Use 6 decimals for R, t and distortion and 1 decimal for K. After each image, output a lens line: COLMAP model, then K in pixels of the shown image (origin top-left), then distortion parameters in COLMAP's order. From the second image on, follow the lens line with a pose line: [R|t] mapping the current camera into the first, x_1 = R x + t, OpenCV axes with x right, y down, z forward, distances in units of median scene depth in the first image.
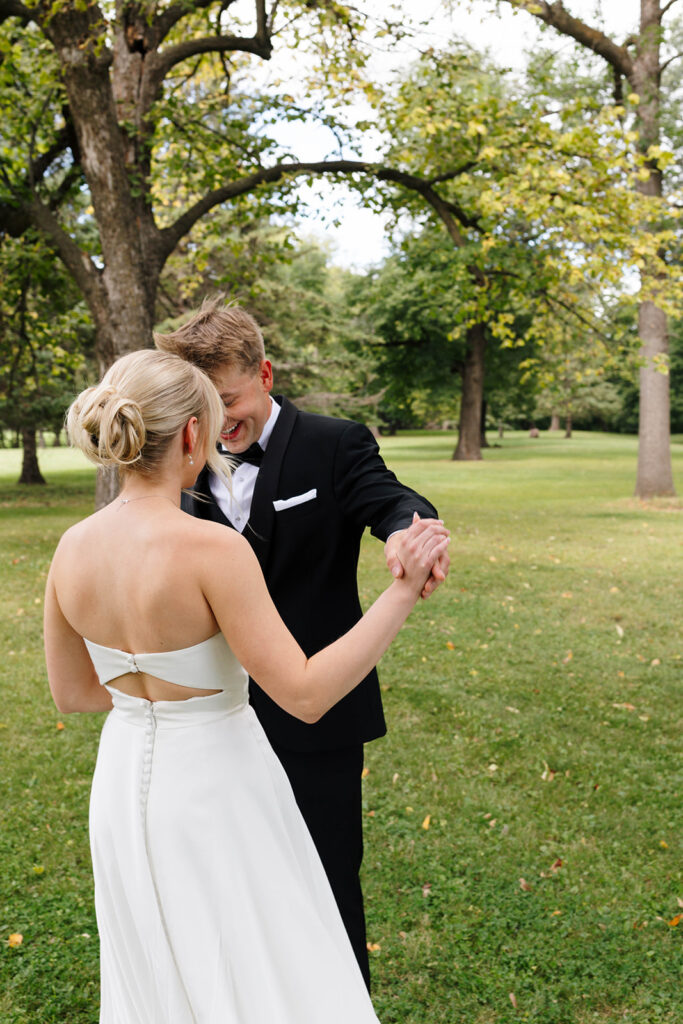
lens RADIAL K [[1016.0, 0, 337.9], [0, 1016.0, 516.2], [0, 0, 1]] dist [0.008760, 0.000000]
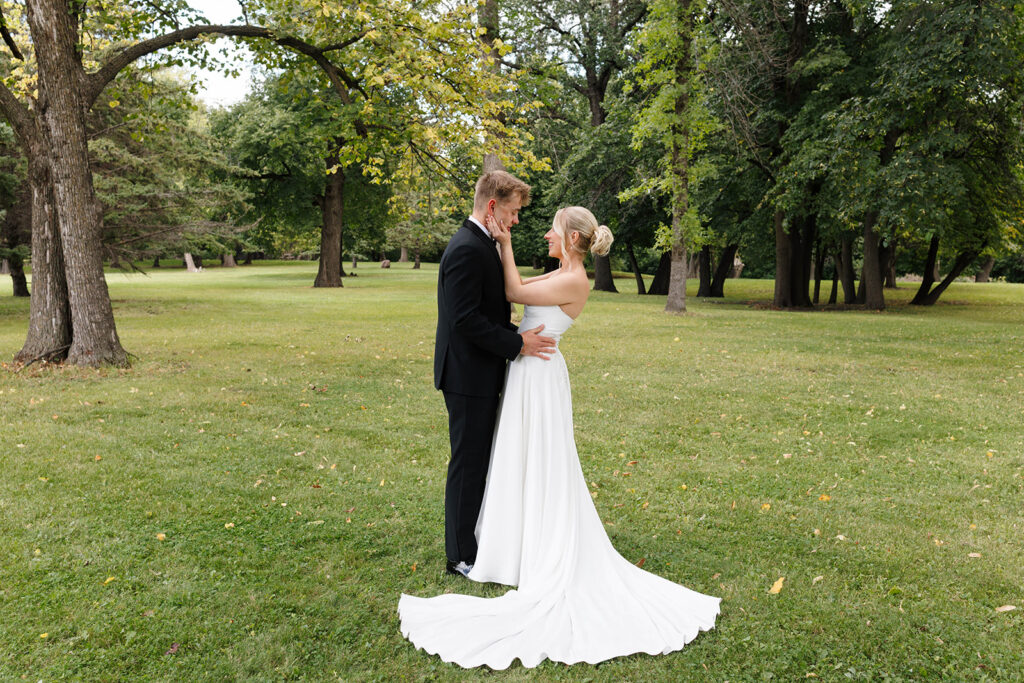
lens RADIAL K [[1016.0, 0, 512.5], [0, 1016.0, 341.3], [0, 0, 1]] dist [0.008760, 0.000000]
pose [[0.948242, -0.016015, 0.317144, -0.060741], [0.018692, 0.999811, -0.005401, 0.023407], [-0.316997, 0.011050, 0.948362, -0.163245]]
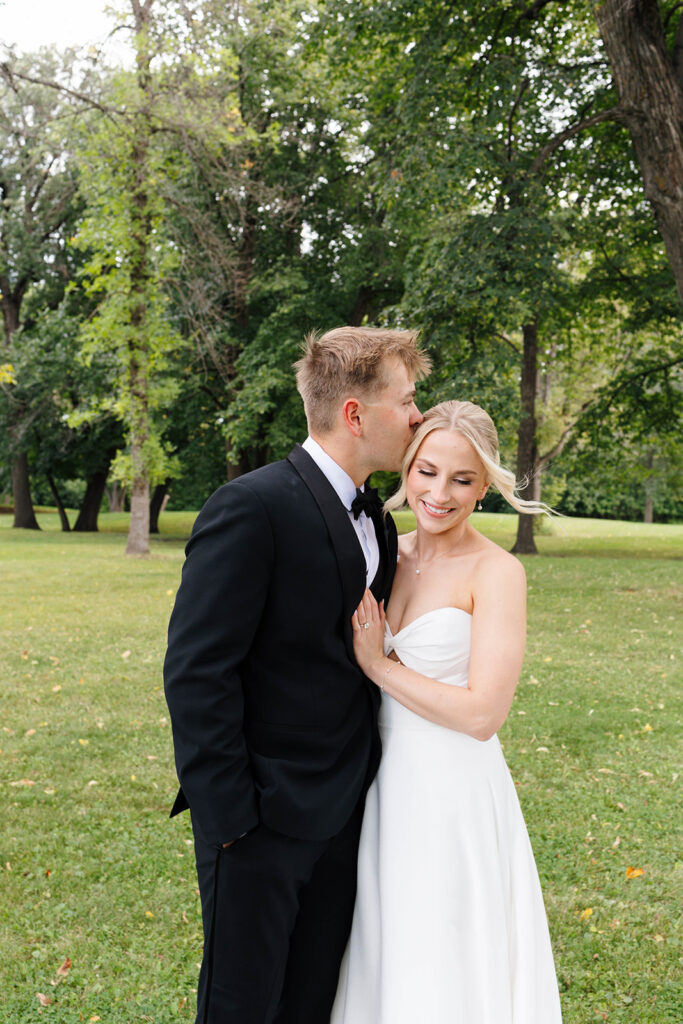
lens RADIAL K [[1016.0, 0, 349.1], [0, 1016.0, 514.3], [0, 0, 1]] dist [0.008760, 0.000000]
pose [[0.730524, -0.013974, 0.682744, -0.042904], [0.060017, 0.997236, -0.043806, 0.000227], [-0.680245, 0.072977, 0.729343, 0.033047]]
